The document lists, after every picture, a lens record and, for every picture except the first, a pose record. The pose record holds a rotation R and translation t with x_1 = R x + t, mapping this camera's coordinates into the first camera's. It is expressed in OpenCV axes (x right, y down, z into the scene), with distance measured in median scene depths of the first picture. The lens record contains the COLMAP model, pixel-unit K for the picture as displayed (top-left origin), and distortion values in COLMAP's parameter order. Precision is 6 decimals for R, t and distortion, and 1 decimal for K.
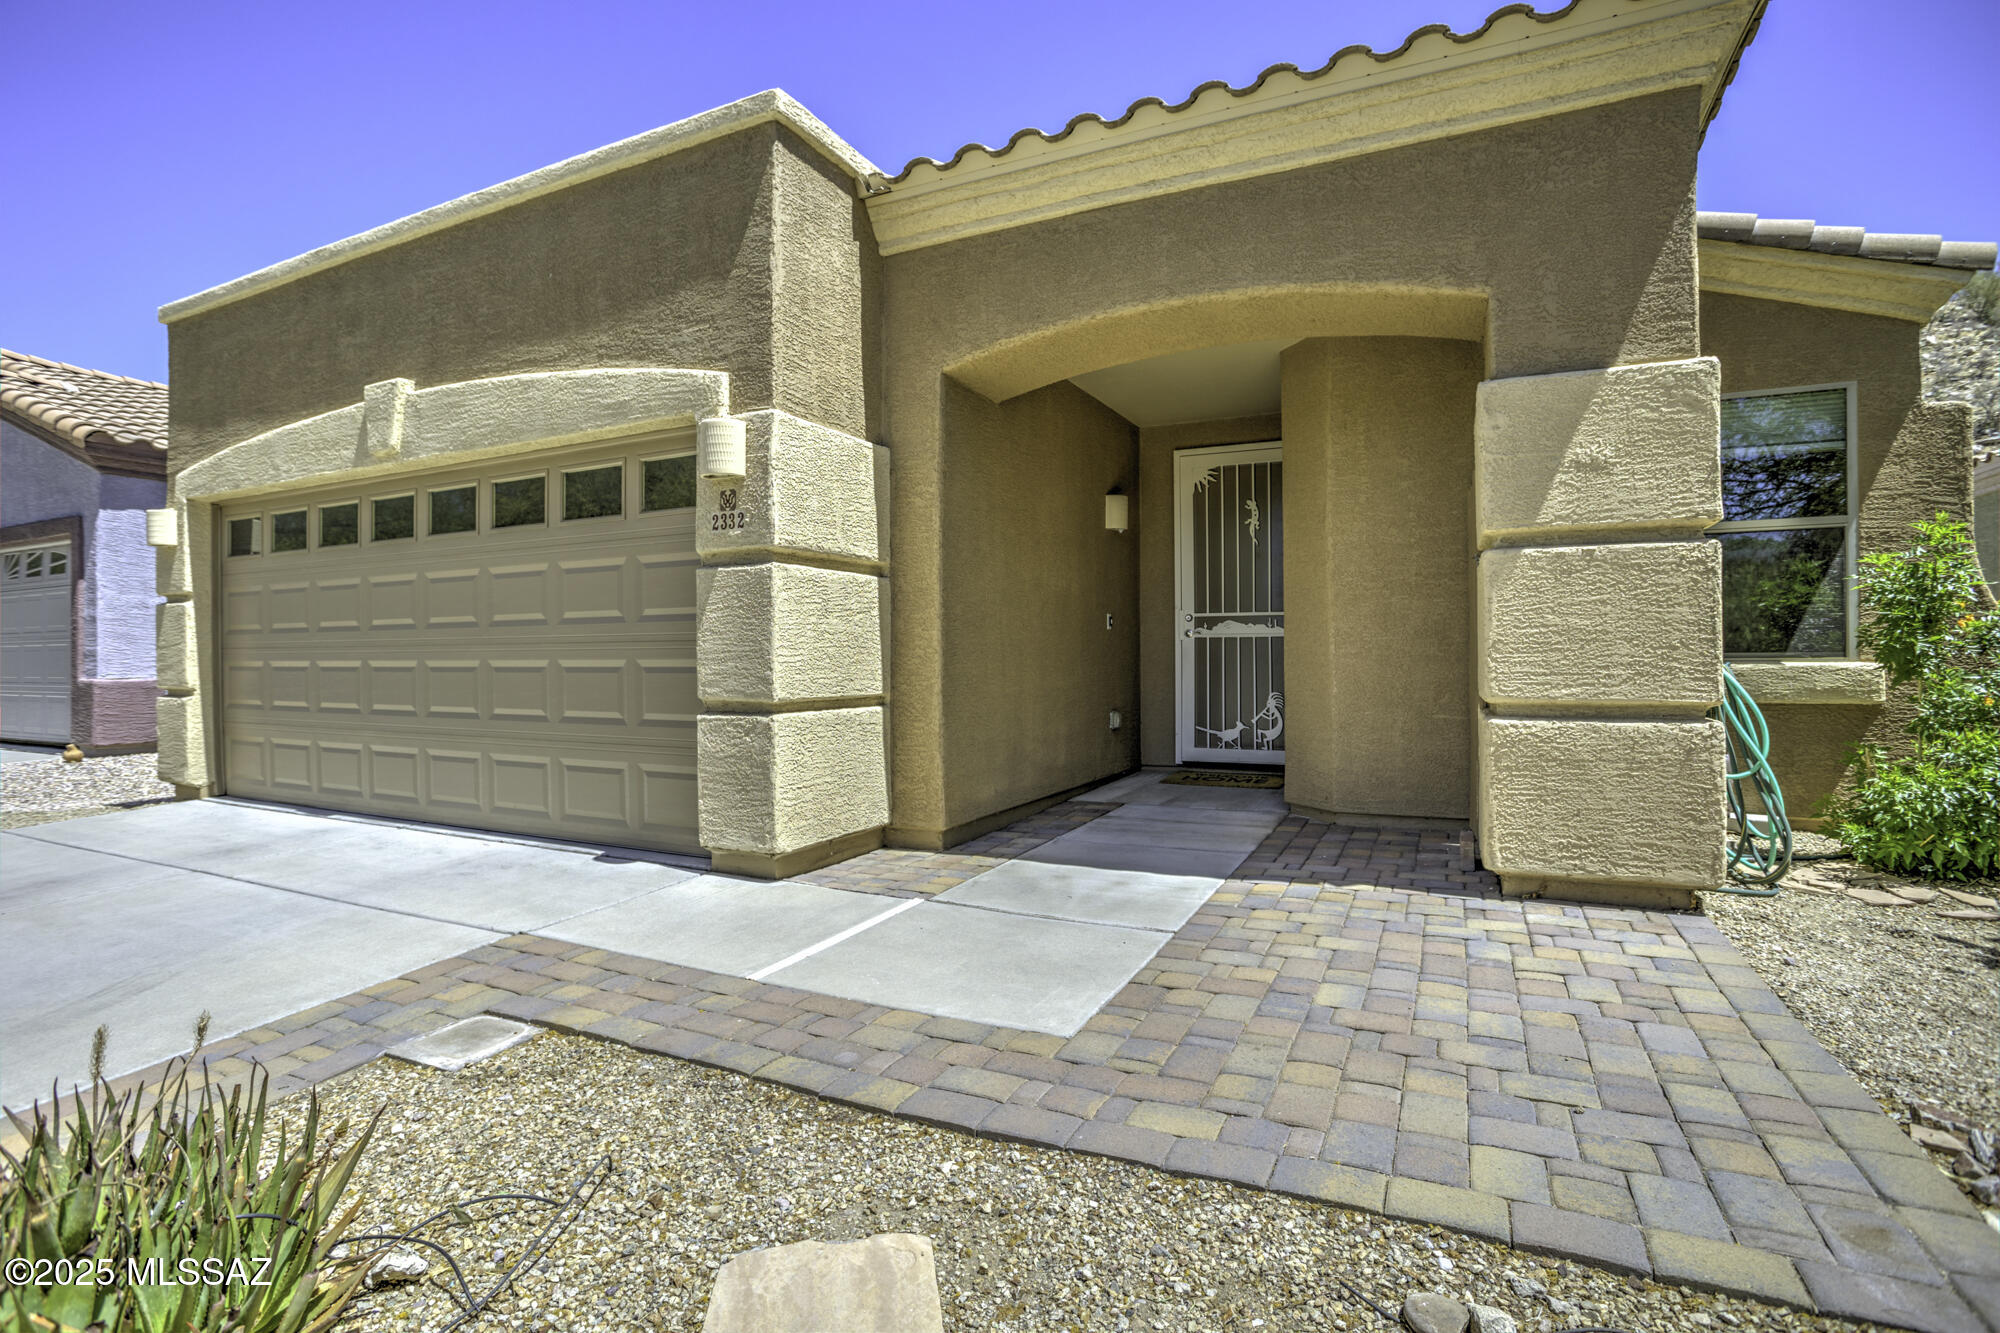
lens RADIAL K [[976.4, 0, 989.1], [0, 976.4, 657.4], [0, 0, 1]] dist [-0.063631, 0.025498]
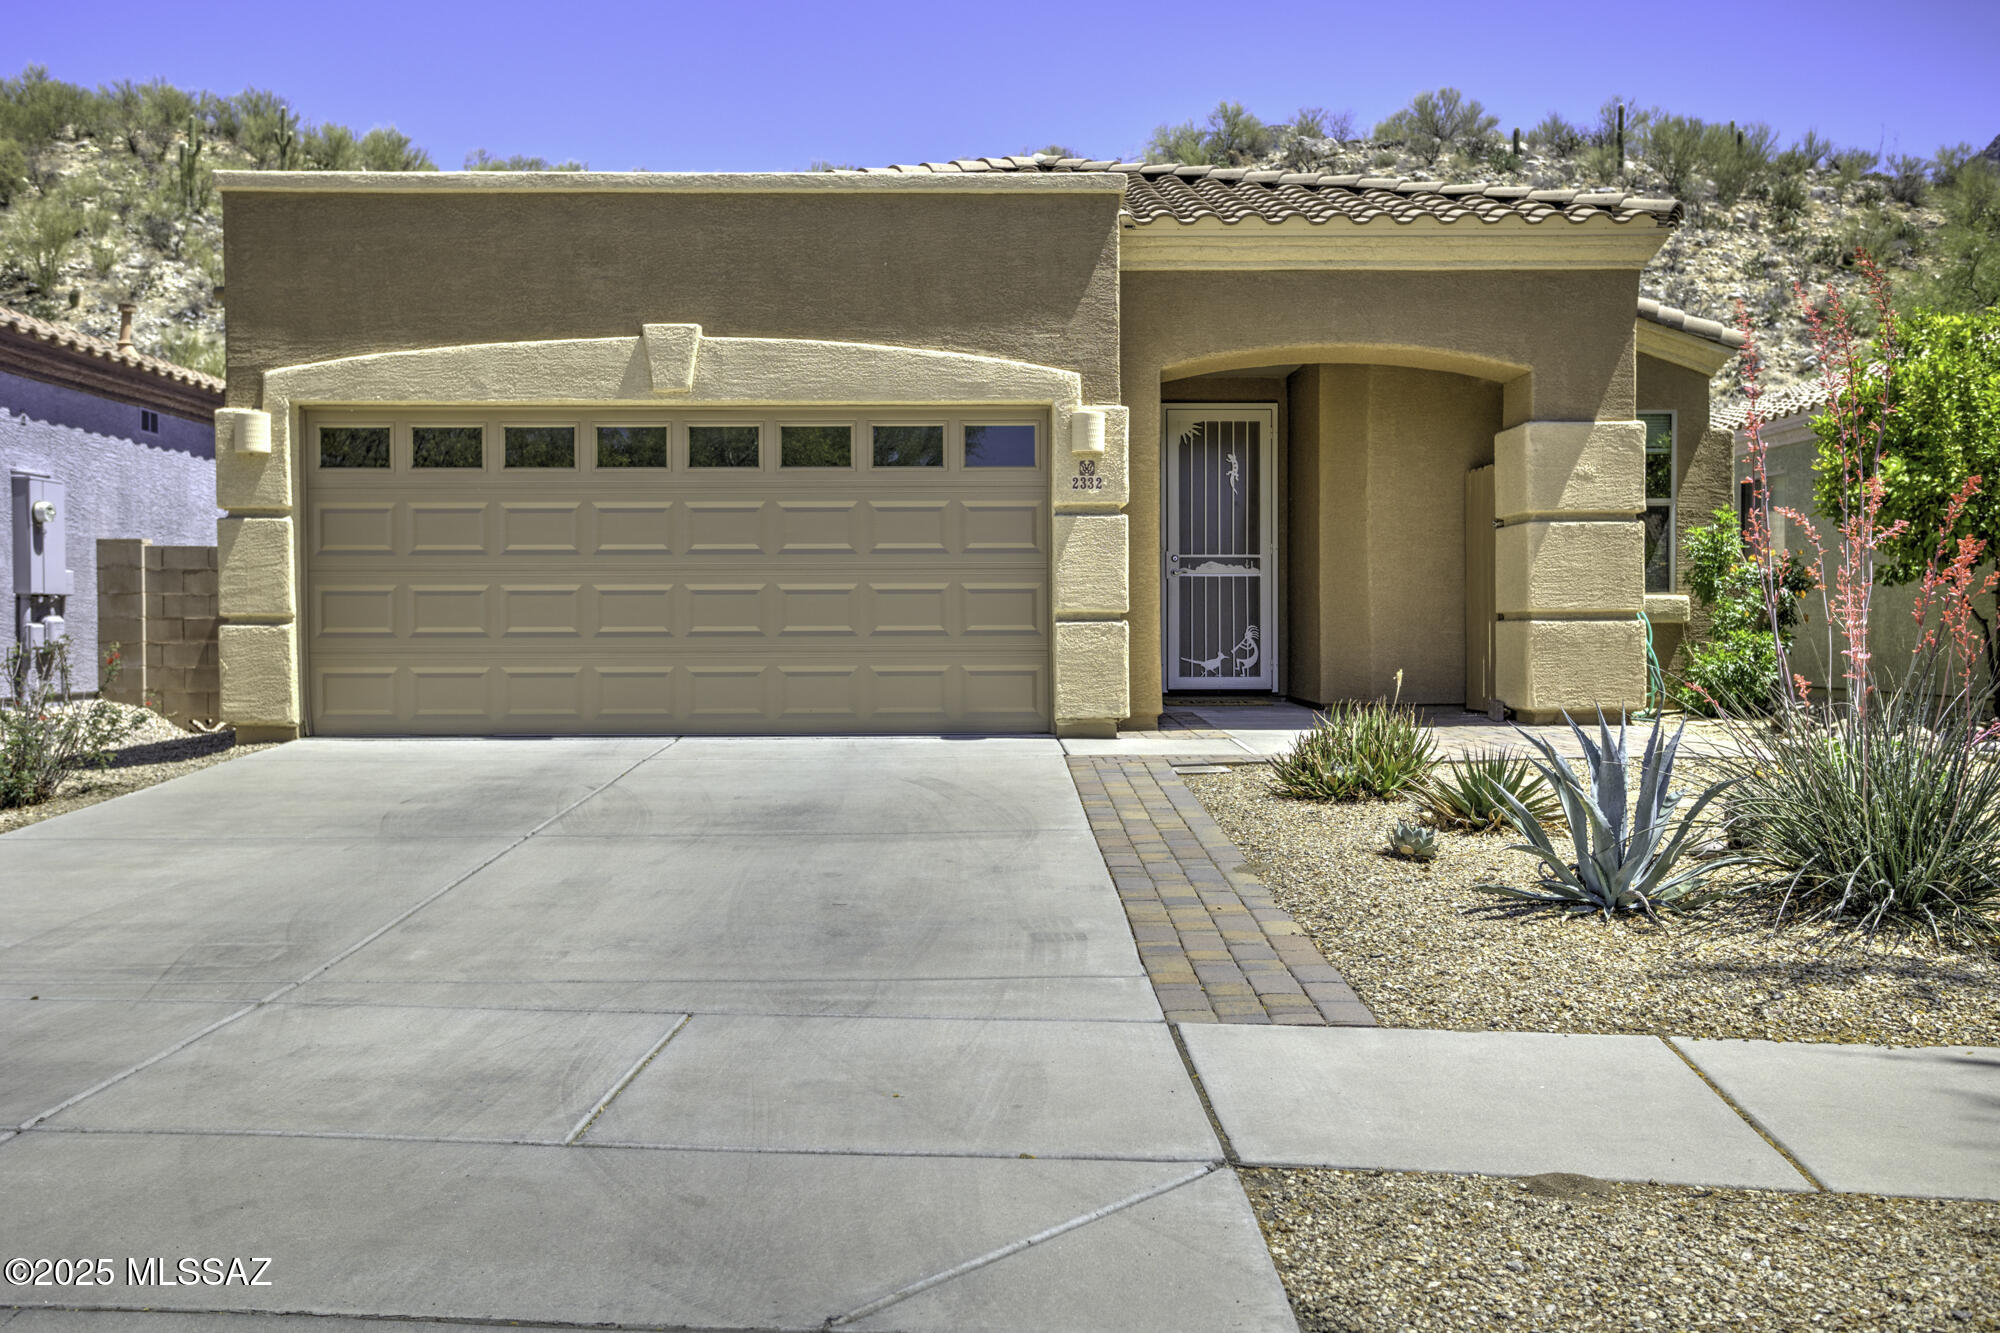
lens RADIAL K [[1833.2, 0, 1011.2], [0, 1833.2, 664.1], [0, 0, 1]] dist [0.031571, 0.000000]
pose [[0.887734, -0.007014, 0.460303, -1.279008], [-0.000732, 0.999861, 0.016647, 0.061766], [-0.460356, -0.015115, 0.887606, -1.048377]]
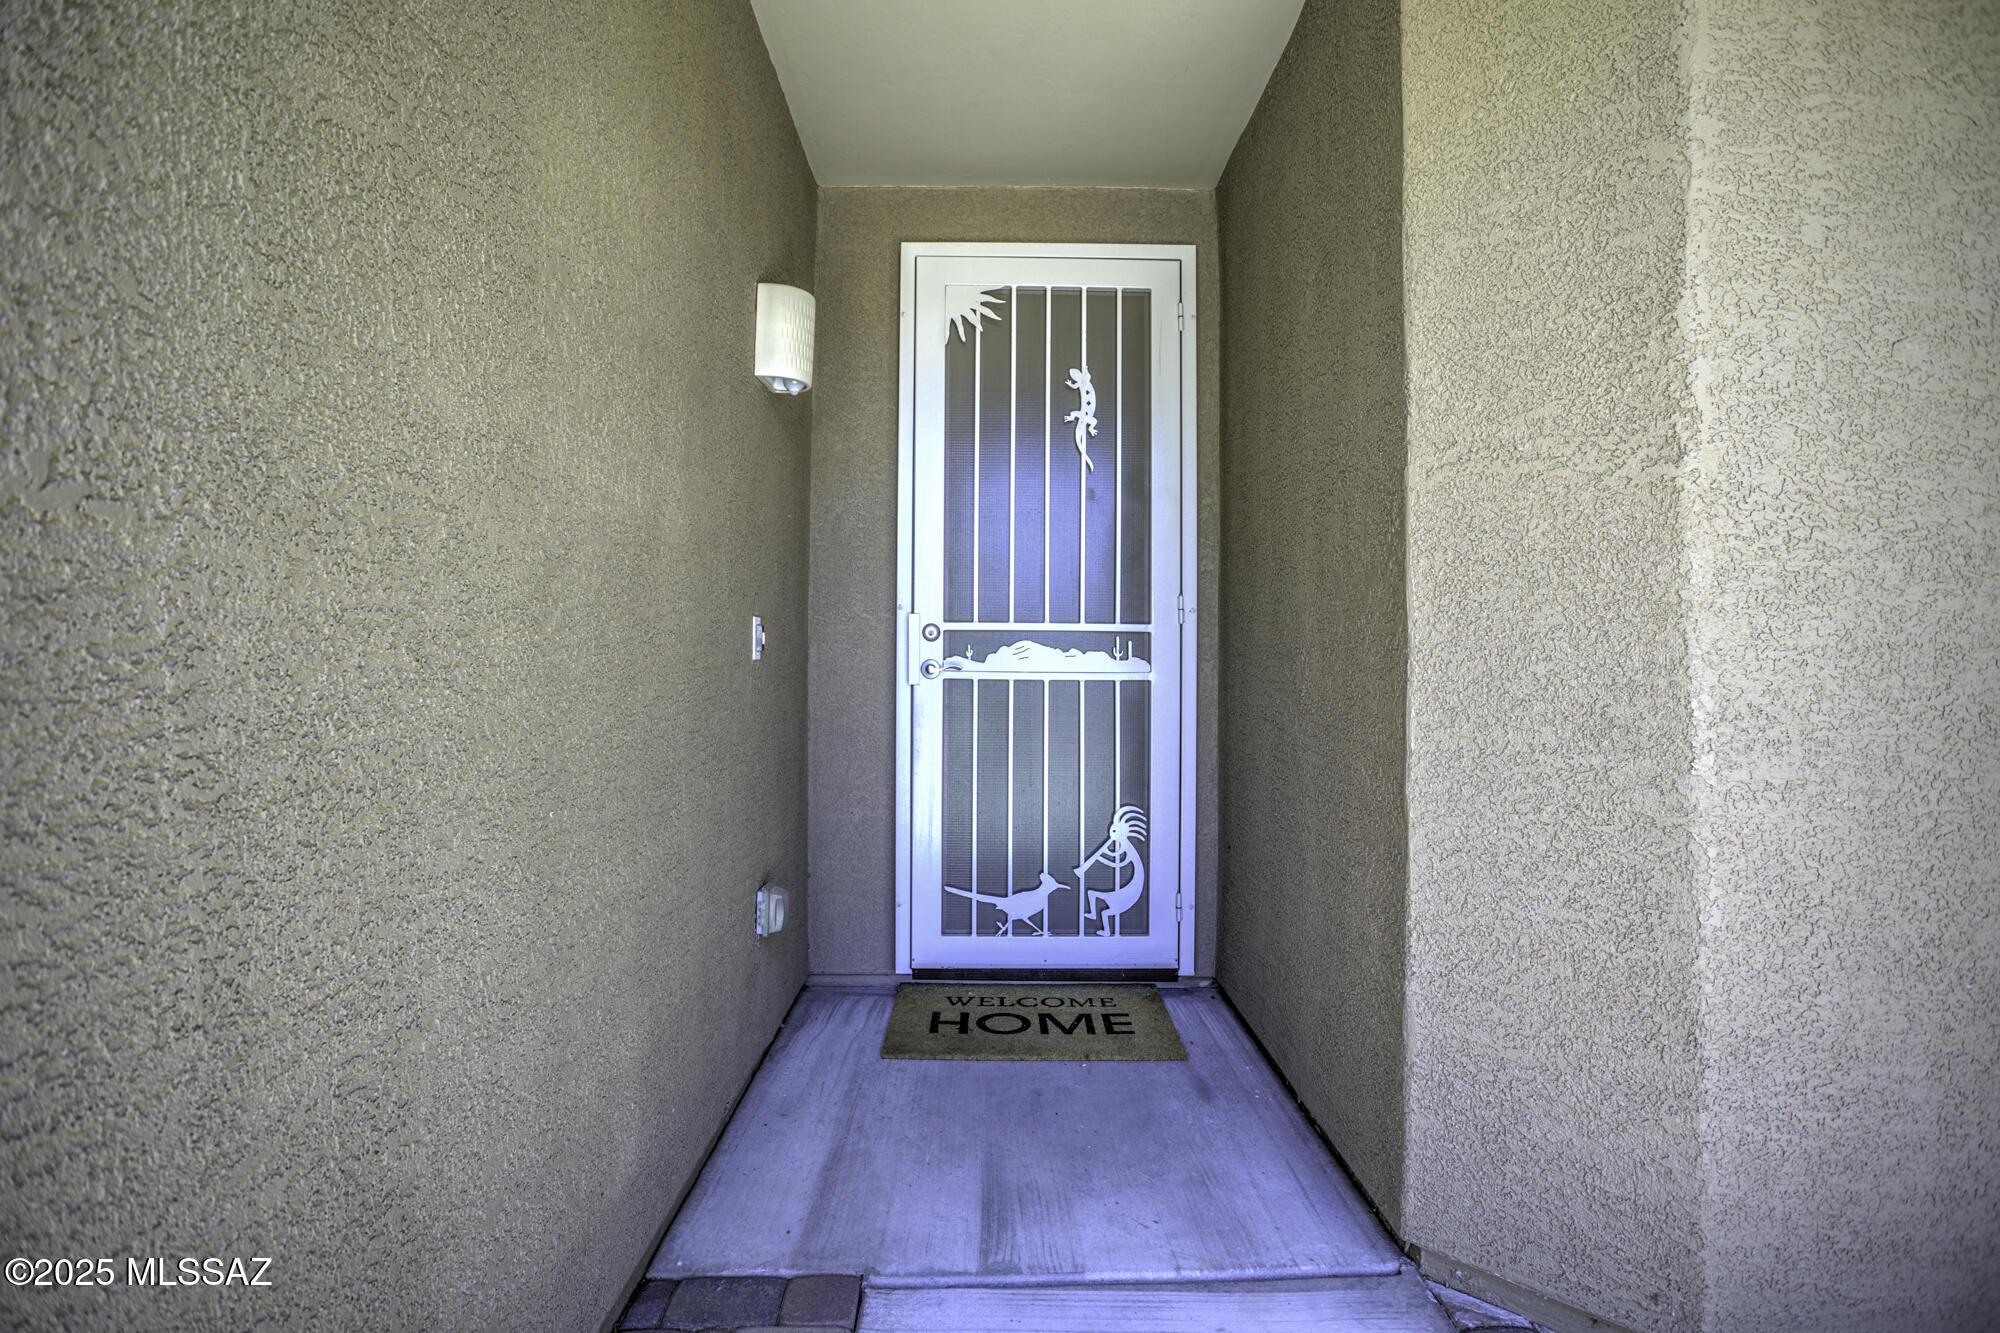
lens RADIAL K [[976.4, 0, 995.6], [0, 976.4, 667.8], [0, 0, 1]] dist [-0.063631, 0.025498]
pose [[0.892069, 0.010546, 0.451777, 0.053541], [-0.010503, 0.999941, -0.002603, -0.034531], [-0.451778, -0.002423, 0.892127, 0.859964]]
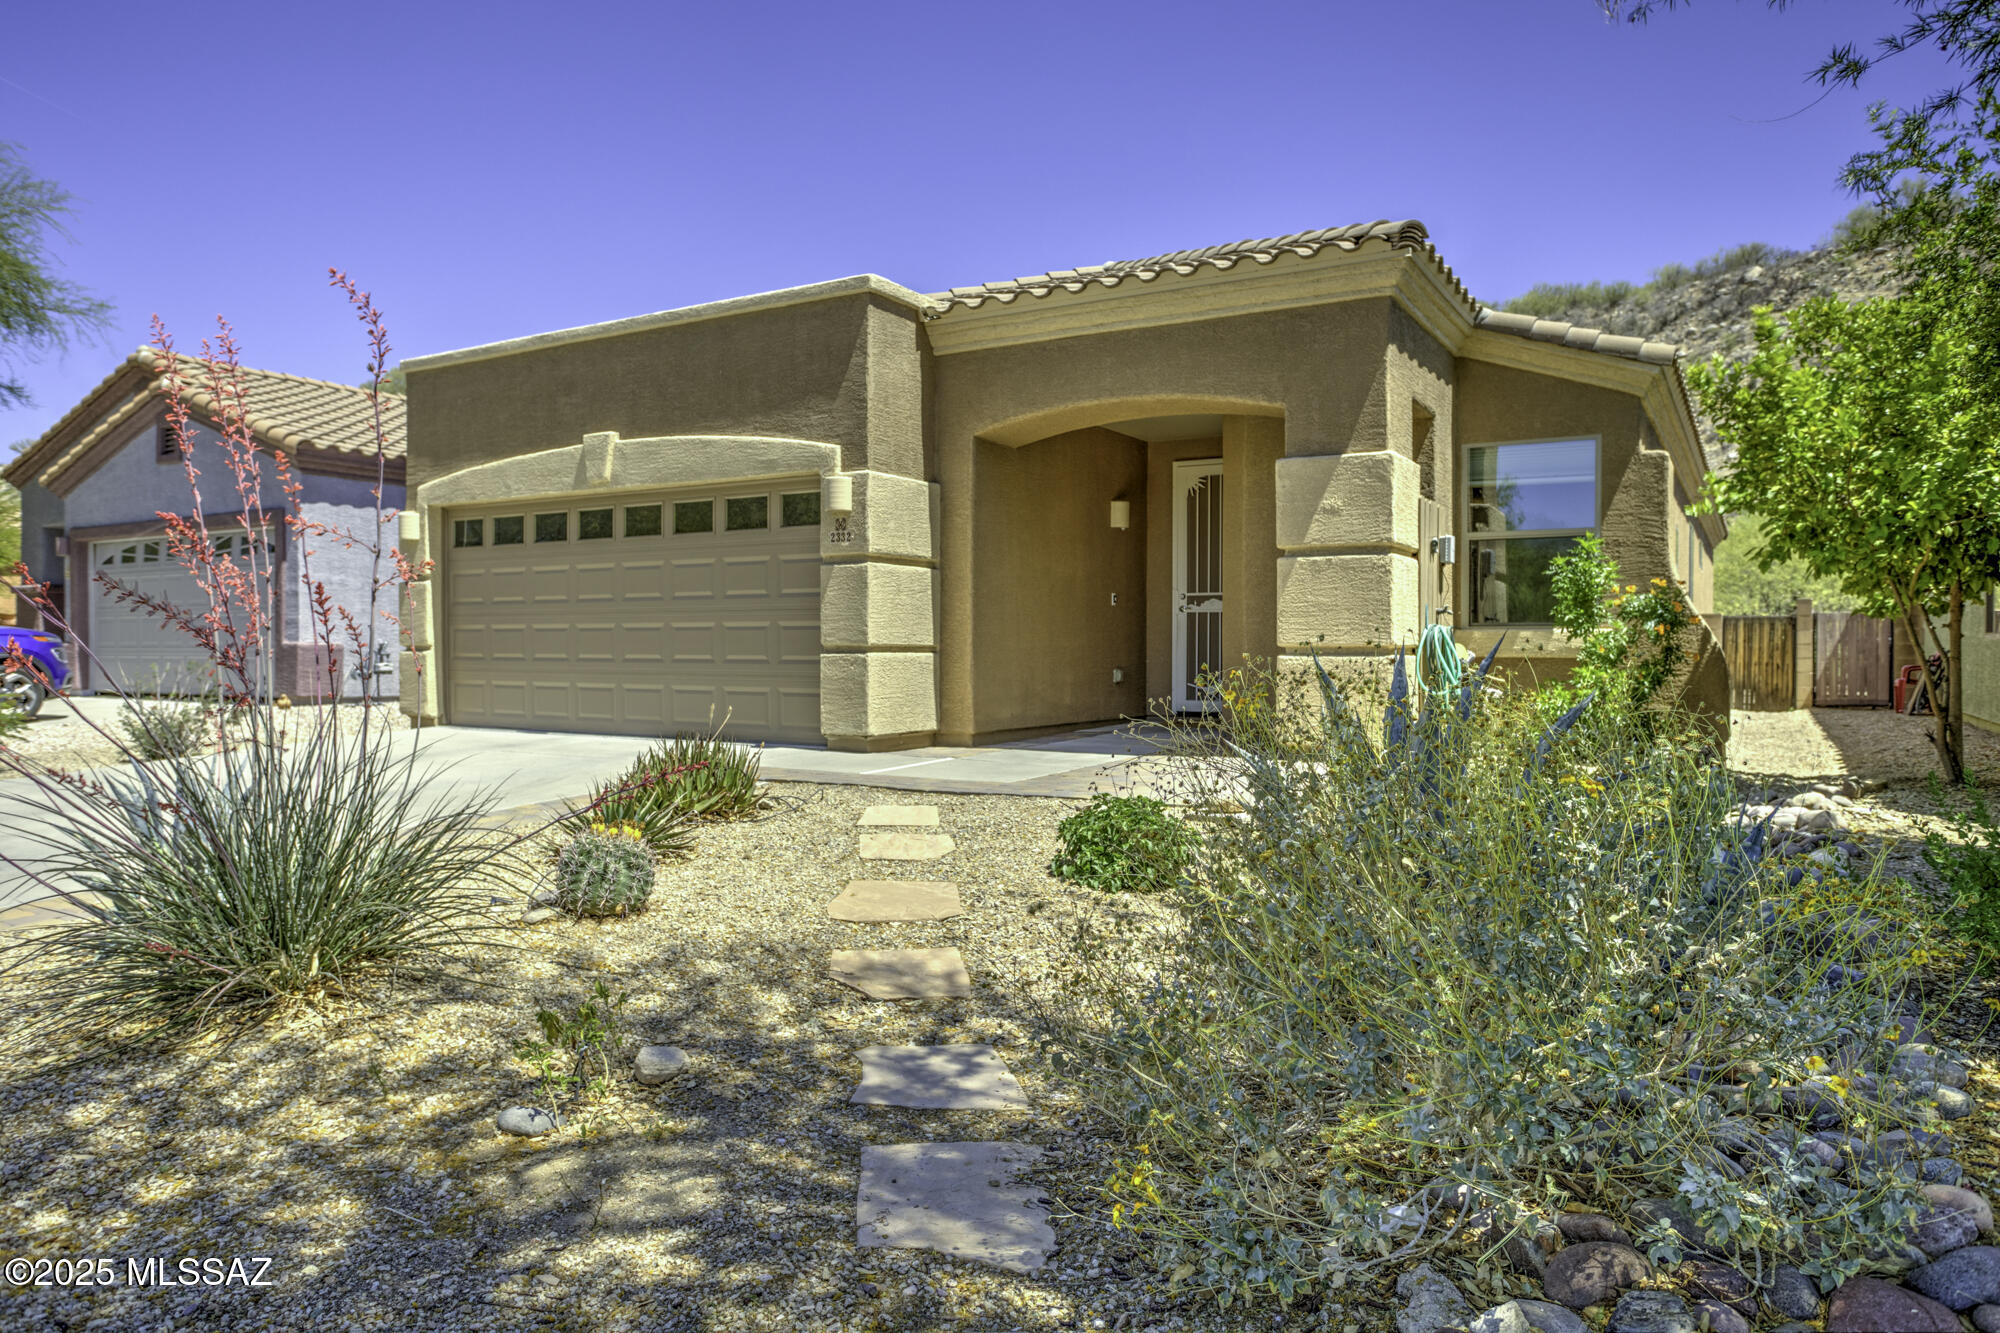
lens RADIAL K [[1306.6, 0, 990.5], [0, 1306.6, 662.5], [0, 0, 1]] dist [-0.029228, -0.001461]
pose [[0.996531, 0.008703, -0.082764, 0.140000], [-0.007780, 0.999904, 0.011469, 0.037882], [0.082856, -0.010786, 0.996503, -0.975502]]
